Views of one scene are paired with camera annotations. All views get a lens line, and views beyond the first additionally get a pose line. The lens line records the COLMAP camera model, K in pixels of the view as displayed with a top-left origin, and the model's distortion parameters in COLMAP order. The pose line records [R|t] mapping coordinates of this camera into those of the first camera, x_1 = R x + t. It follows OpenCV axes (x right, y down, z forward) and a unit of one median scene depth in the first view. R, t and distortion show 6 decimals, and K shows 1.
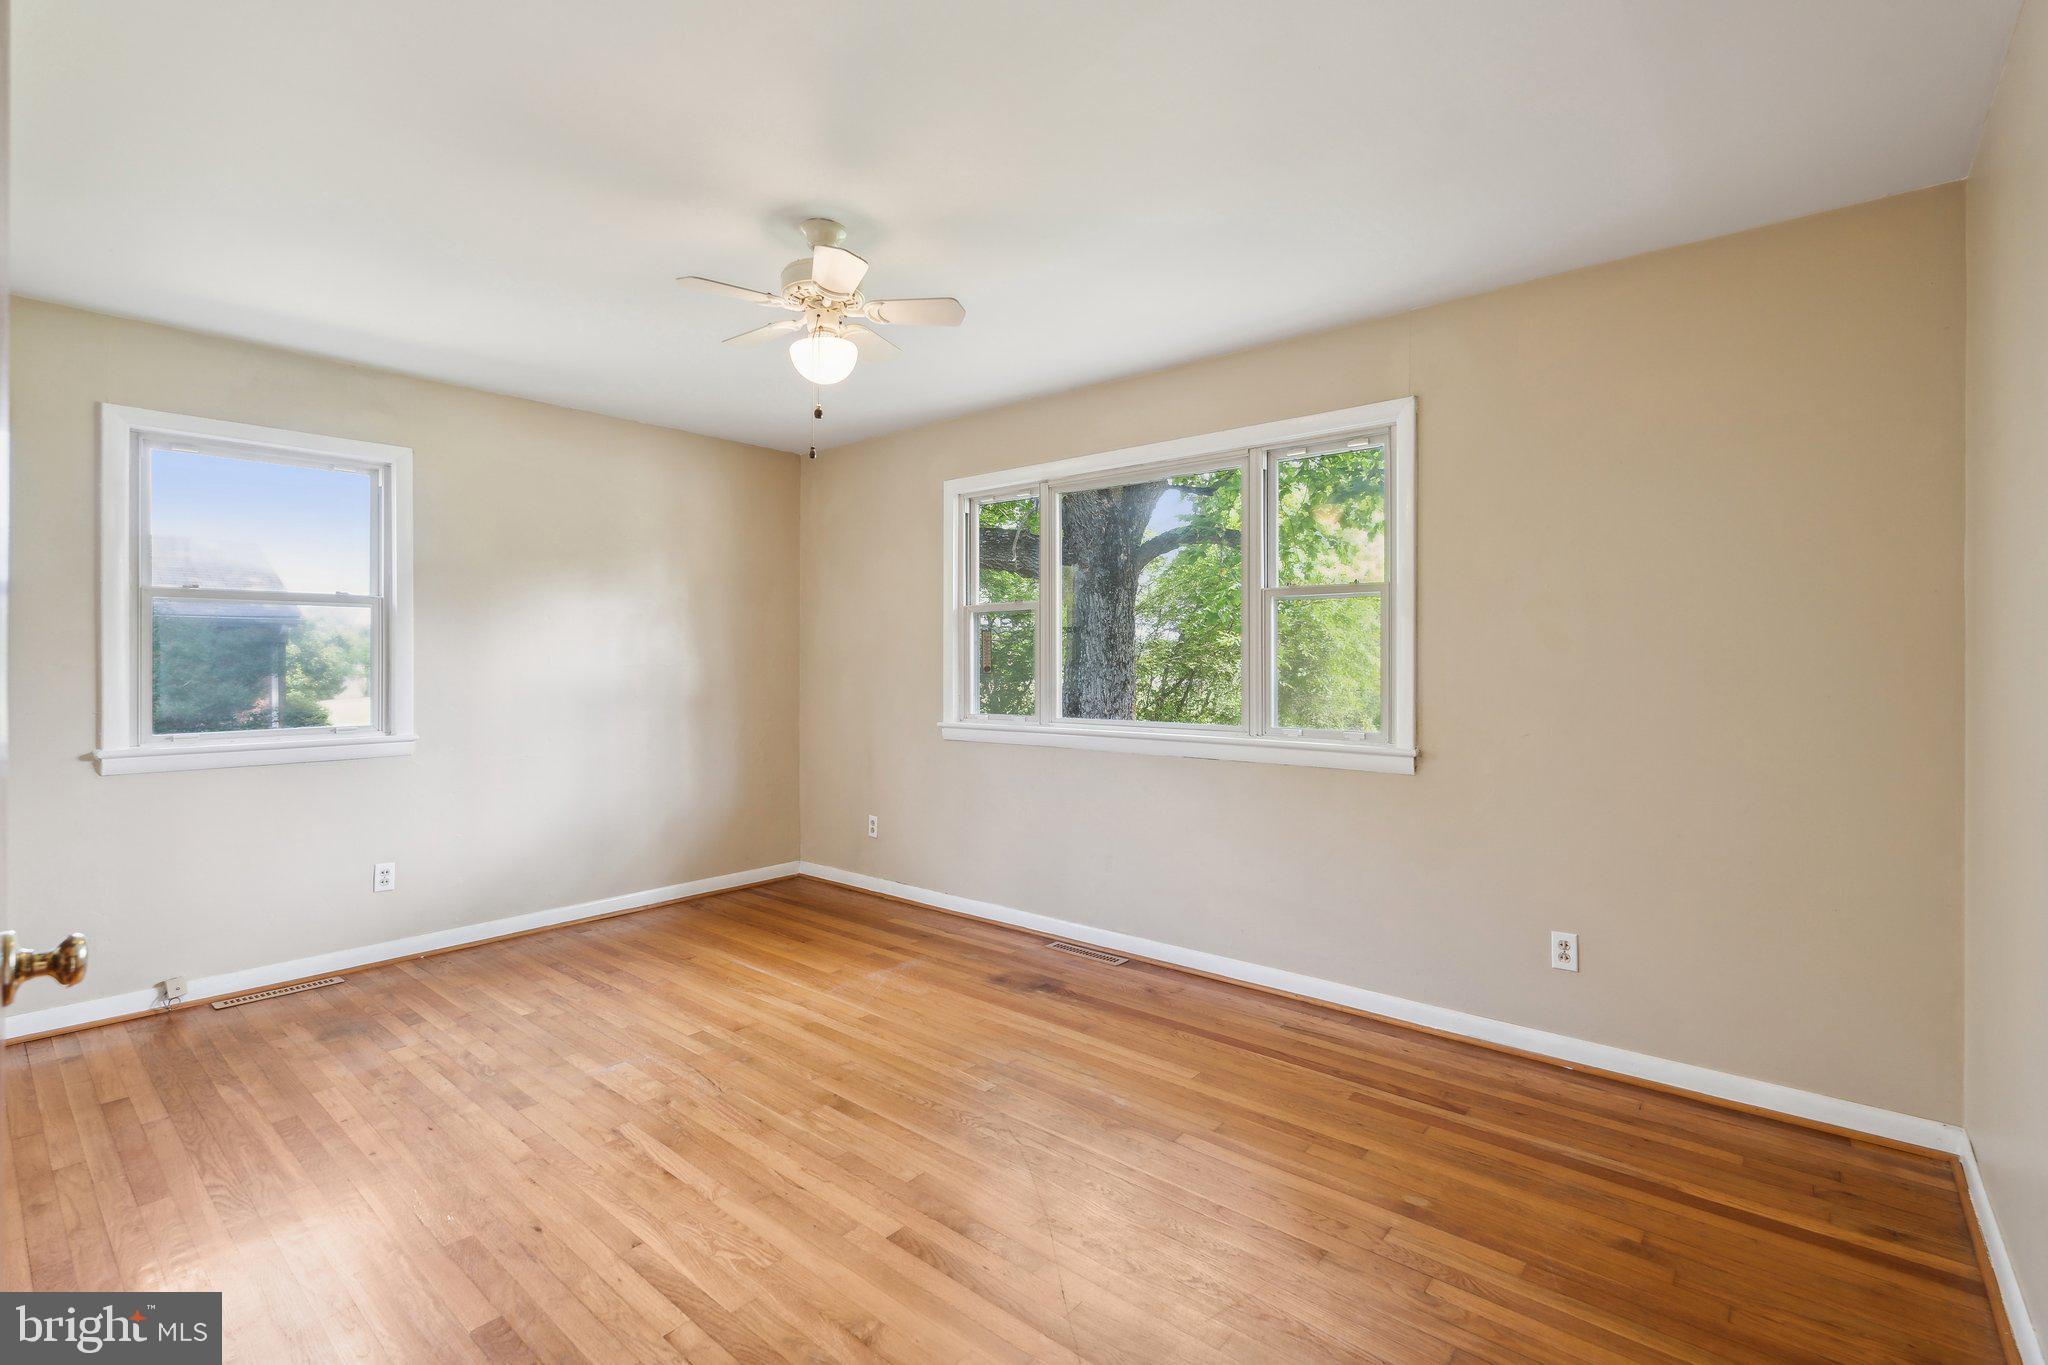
lens RADIAL K [[915.7, 0, 1028.1], [0, 915.7, 663.3], [0, 0, 1]] dist [-0.003870, 0.000421]
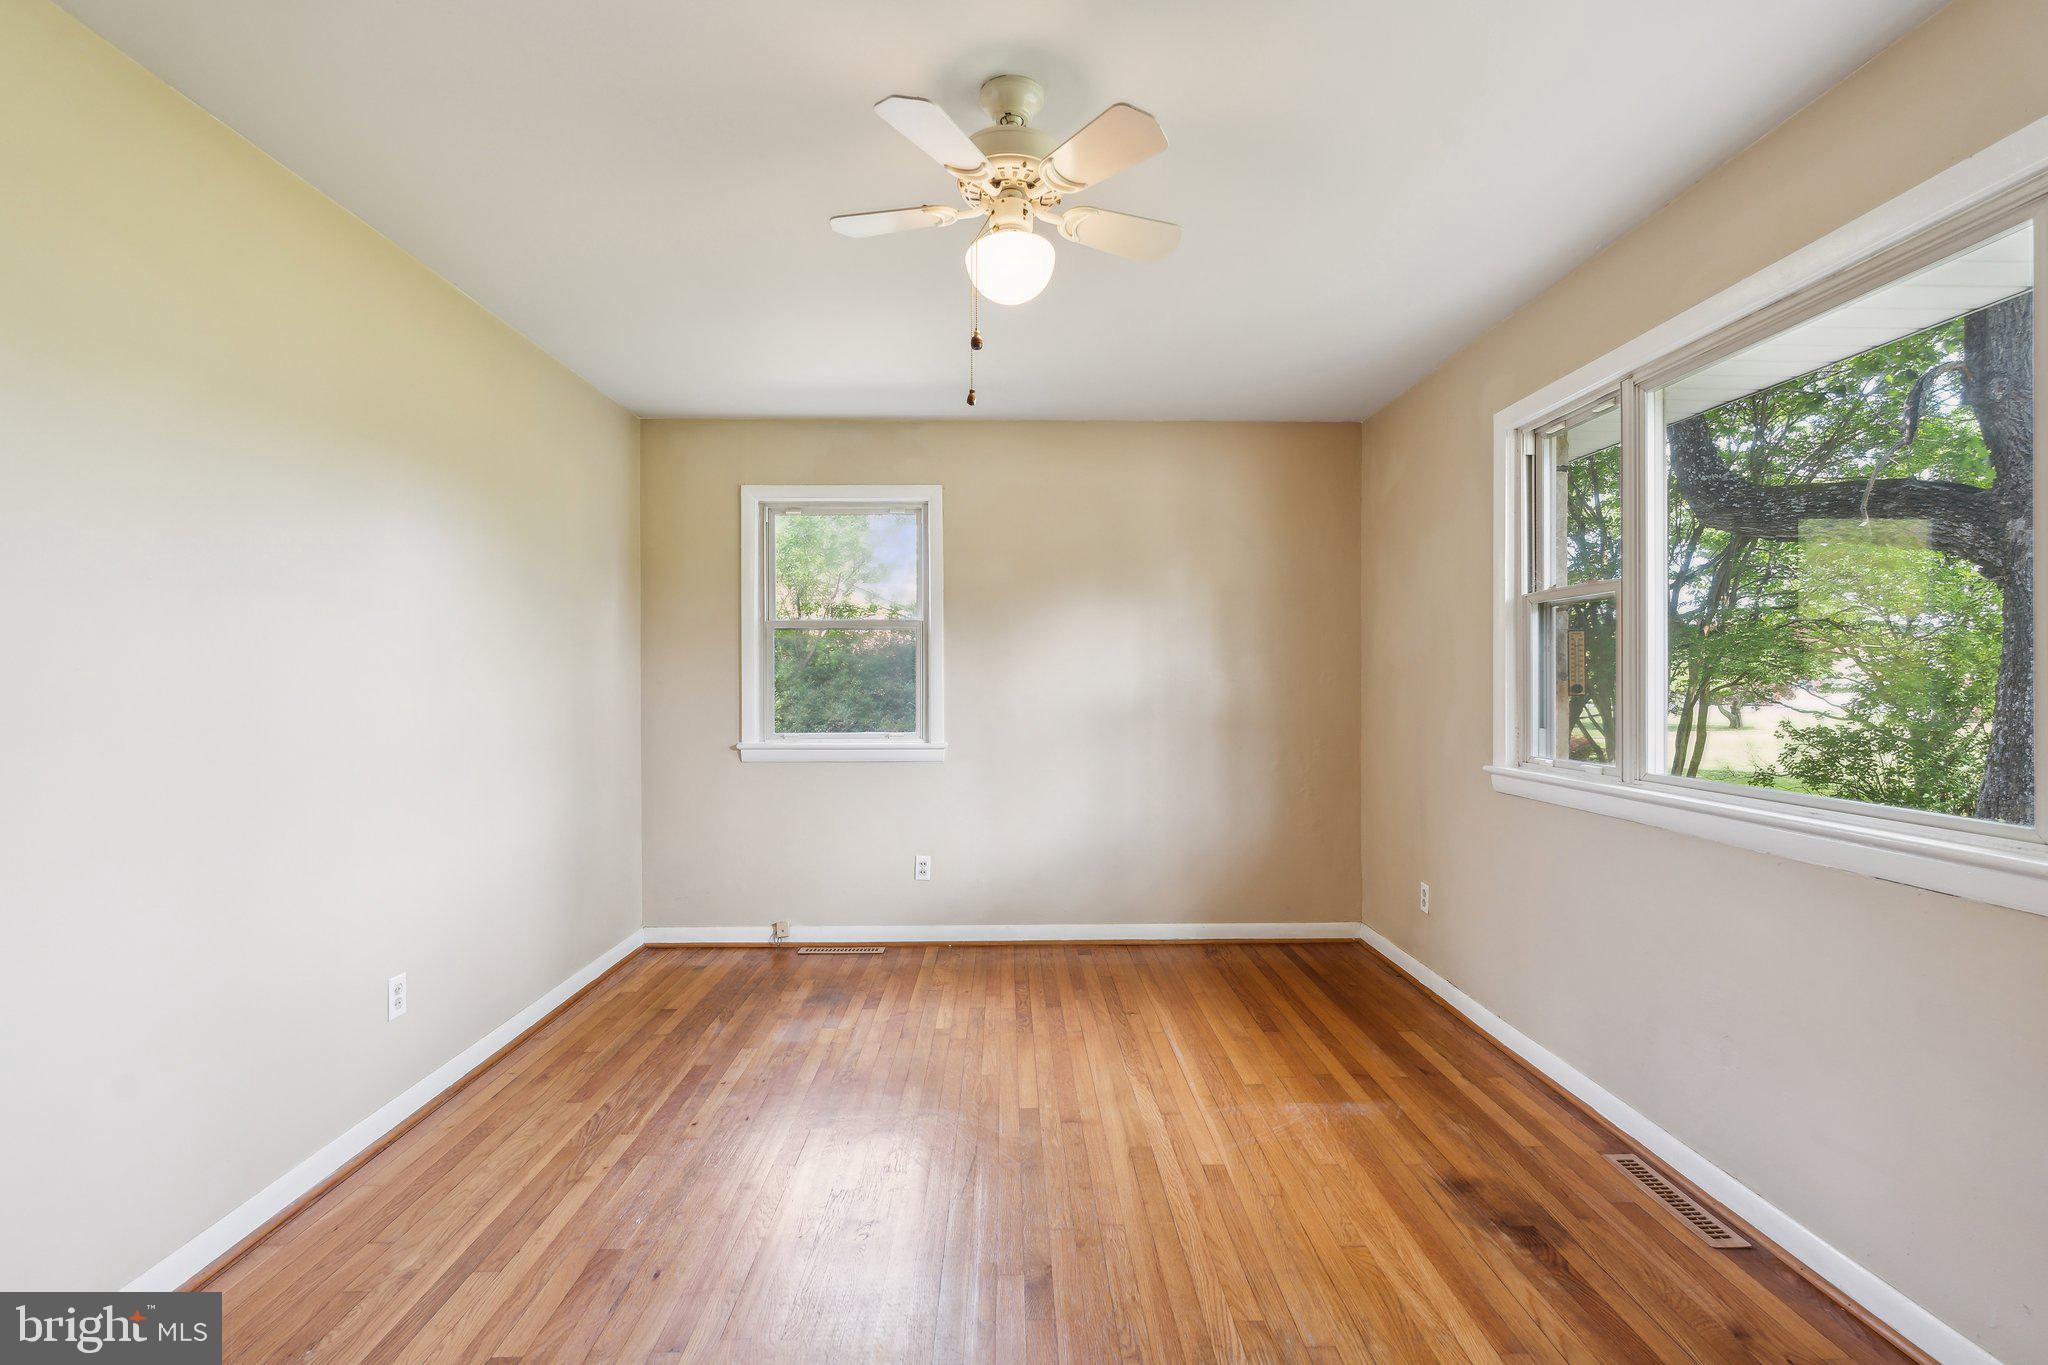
lens RADIAL K [[915.7, 0, 1028.7], [0, 915.7, 676.1], [0, 0, 1]] dist [-0.003870, 0.000421]
pose [[0.663727, -0.000839, -0.747975, 0.240750], [-0.001657, 0.999995, -0.002593, -0.000096], [0.747973, 0.002960, 0.663722, 0.365642]]
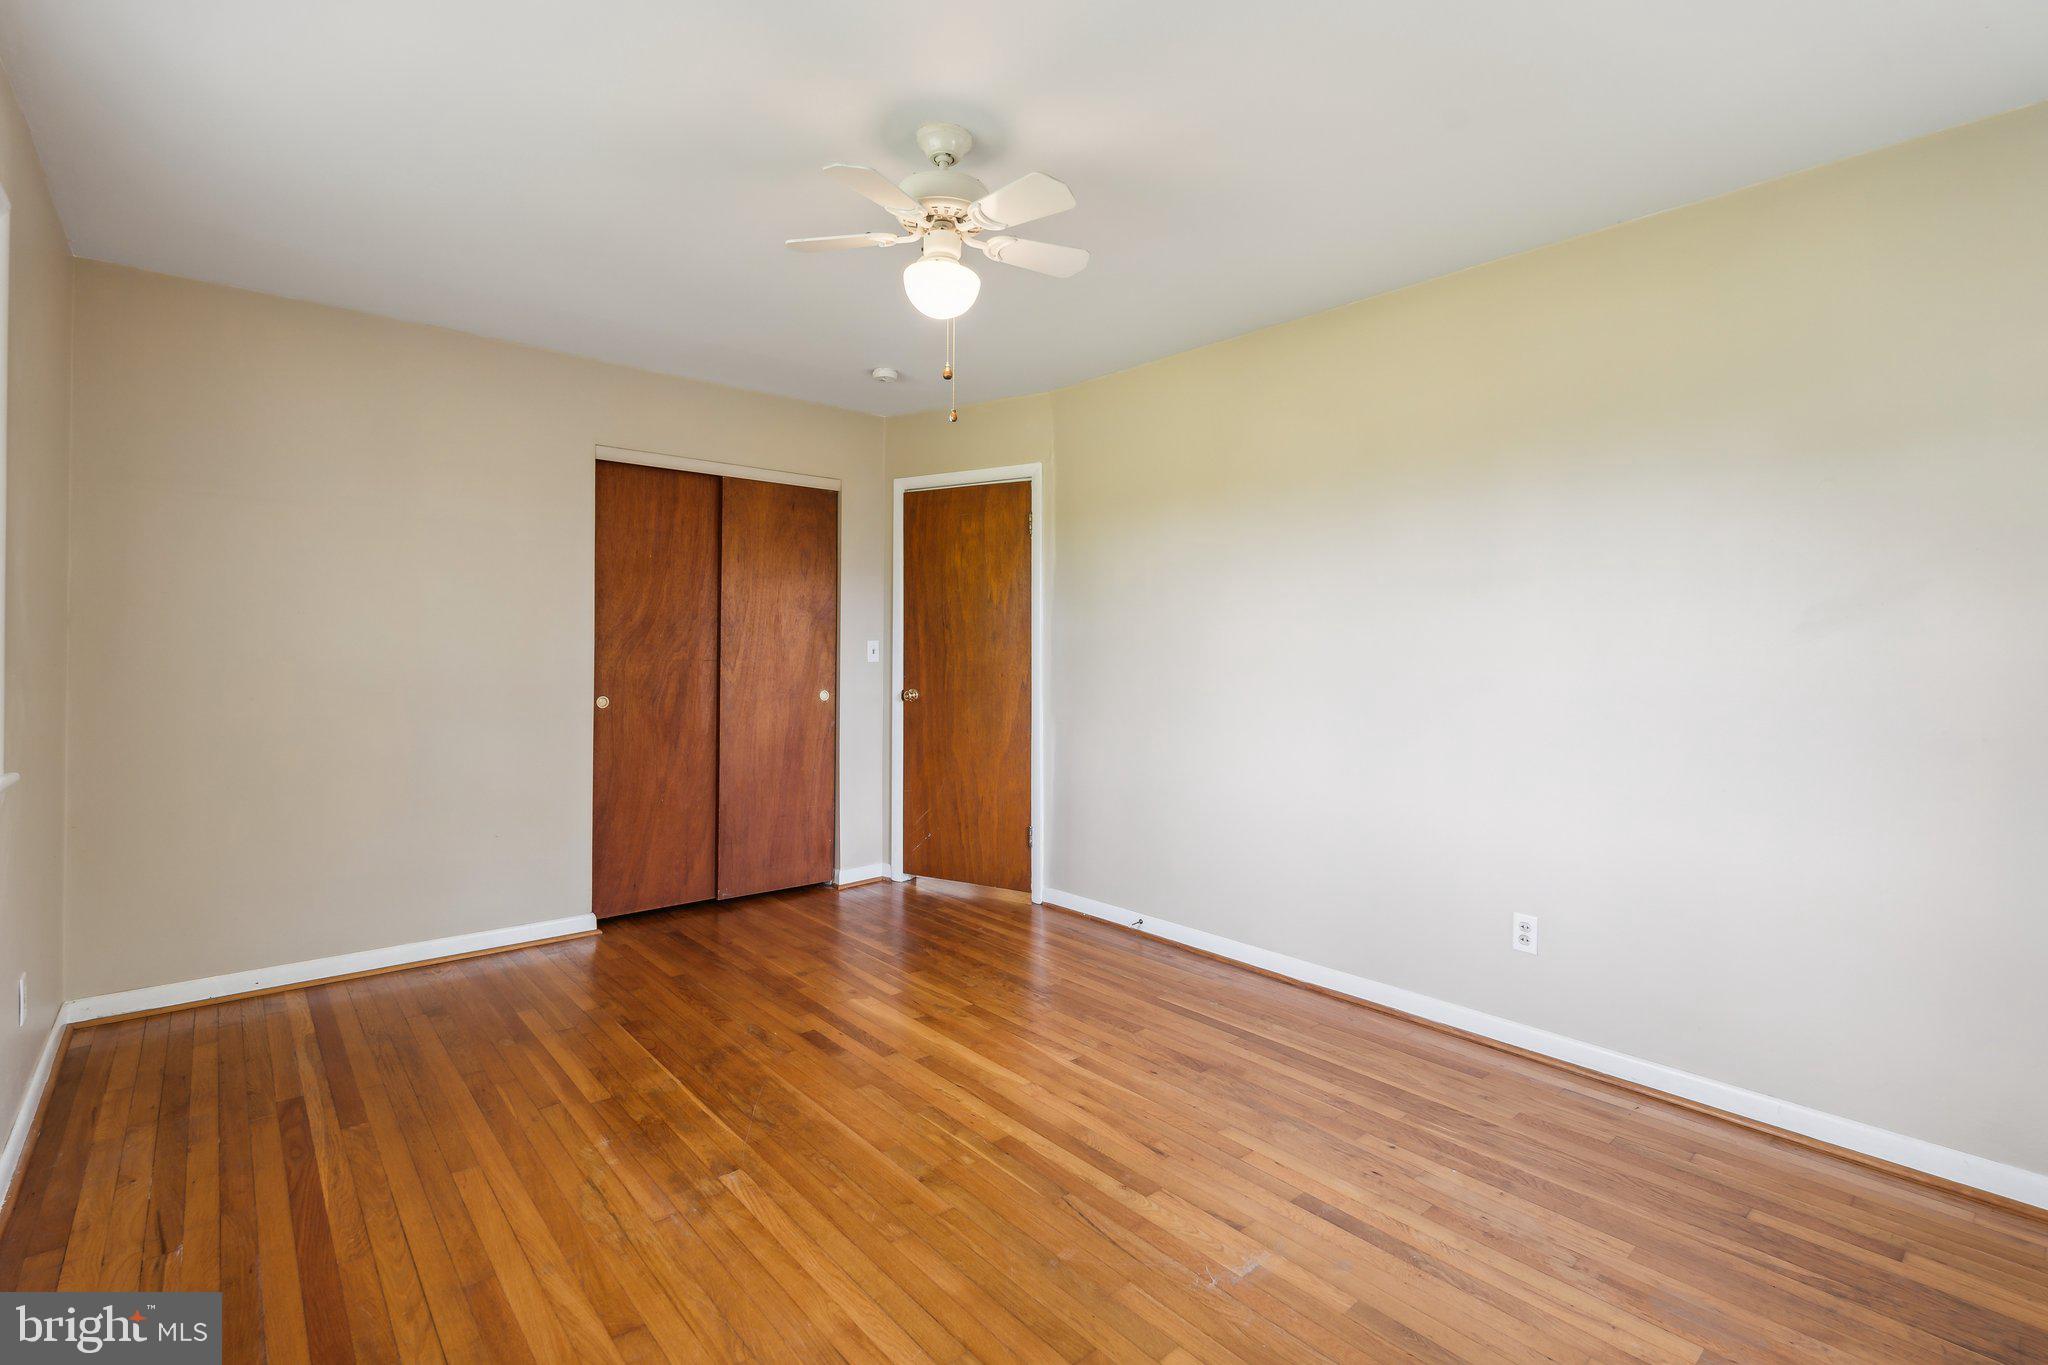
lens RADIAL K [[915.7, 0, 1033.6], [0, 915.7, 650.5], [0, 0, 1]] dist [-0.003870, 0.000421]
pose [[-0.988479, -0.006915, 0.151200, -0.311229], [-0.006776, 0.999976, 0.001435, 0.006159], [-0.151206, 0.000394, -0.988502, 1.301577]]
